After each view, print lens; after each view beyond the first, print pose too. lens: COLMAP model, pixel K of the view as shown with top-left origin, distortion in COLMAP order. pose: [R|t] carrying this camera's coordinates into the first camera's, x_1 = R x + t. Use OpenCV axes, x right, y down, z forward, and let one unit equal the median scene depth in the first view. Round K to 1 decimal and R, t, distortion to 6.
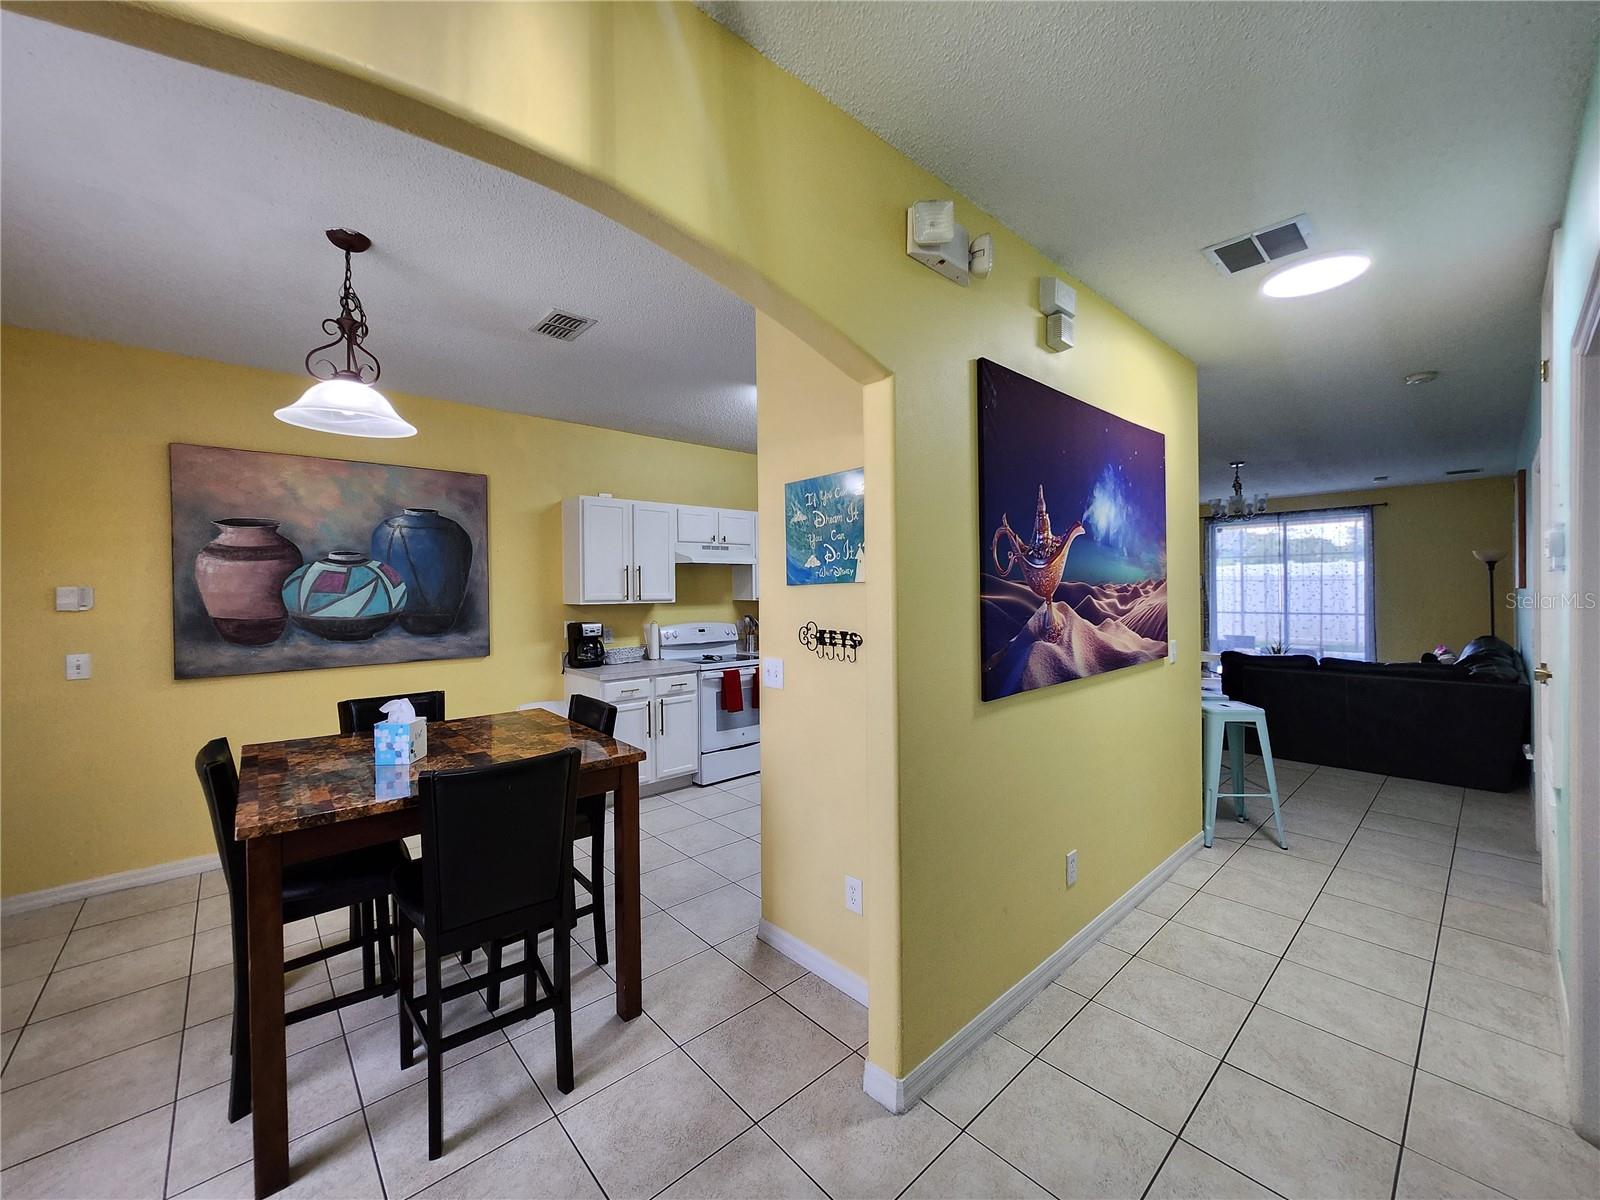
lens RADIAL K [[631.6, 0, 801.3], [0, 631.6, 596.3], [0, 0, 1]] dist [-0.002083, -0.000016]
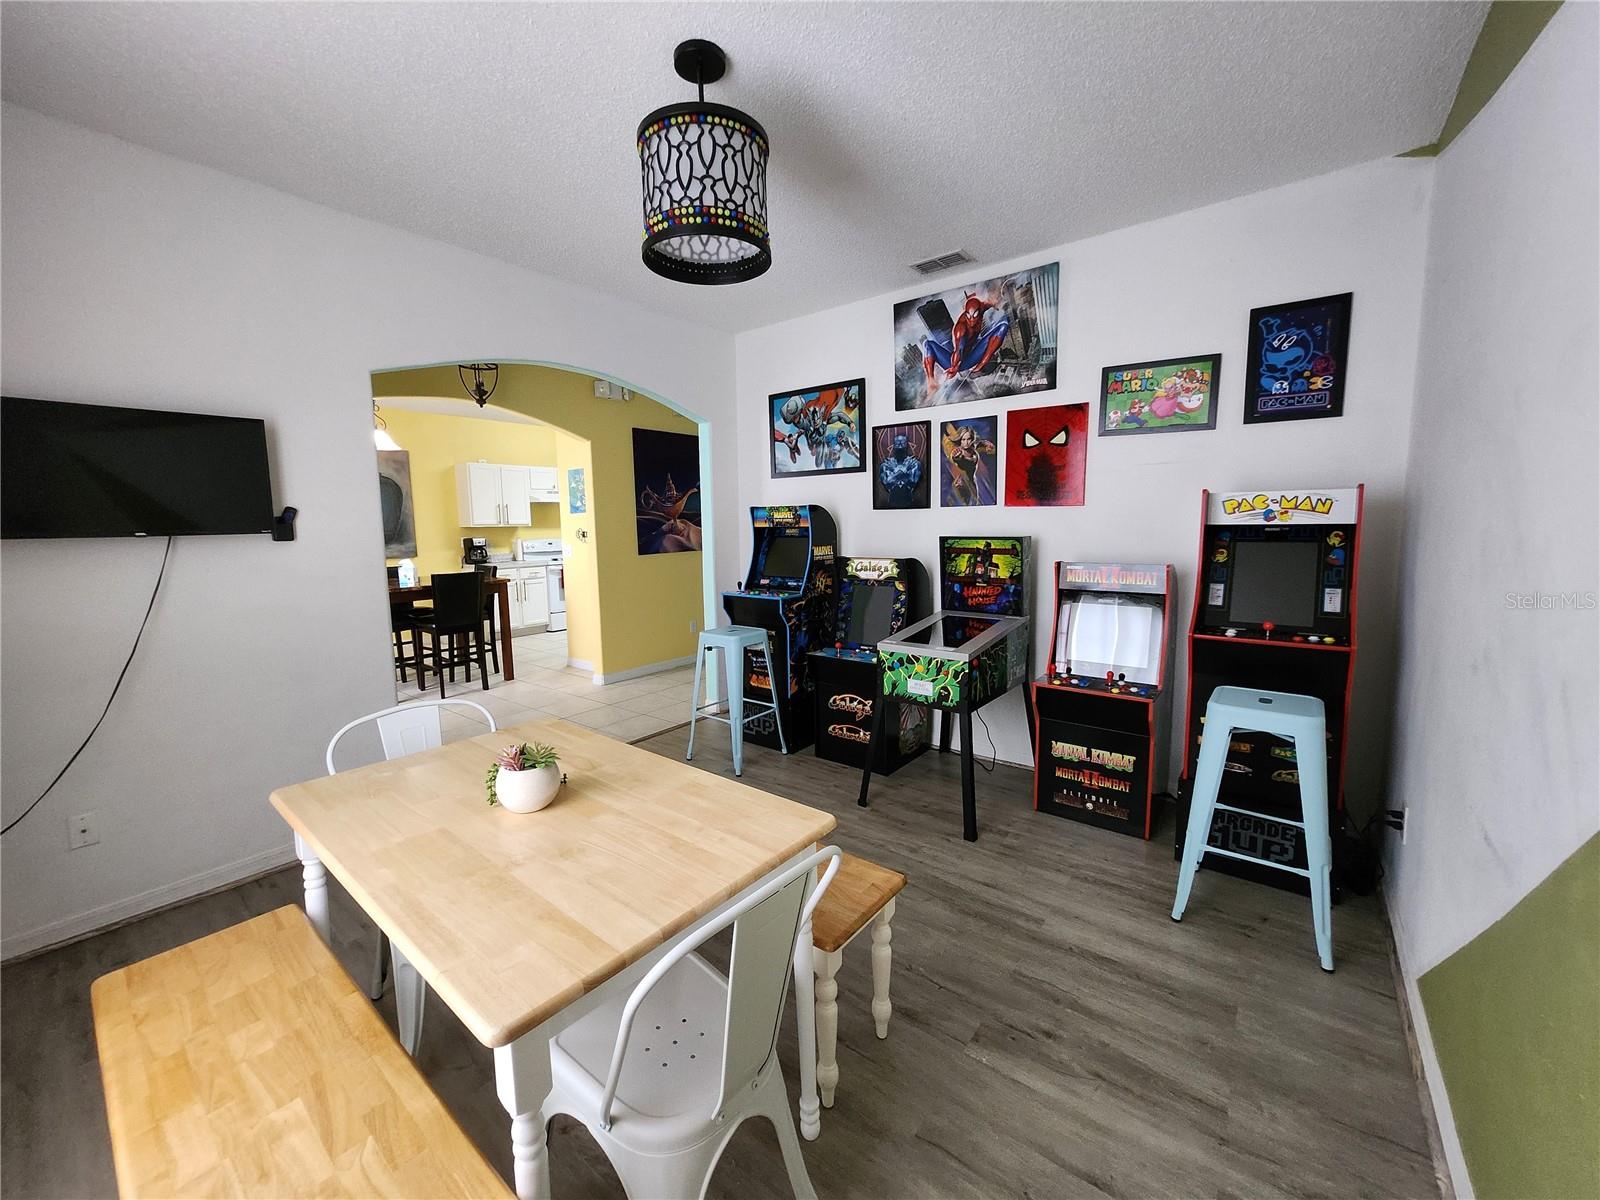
lens RADIAL K [[631.6, 0, 799.3], [0, 631.6, 595.5], [0, 0, 1]] dist [-0.002083, -0.000016]
pose [[0.985867, -0.028006, 0.165171, 0.246586], [0.010836, 0.994523, 0.103954, 0.030129], [-0.167178, -0.100695, 0.980771, -0.871130]]
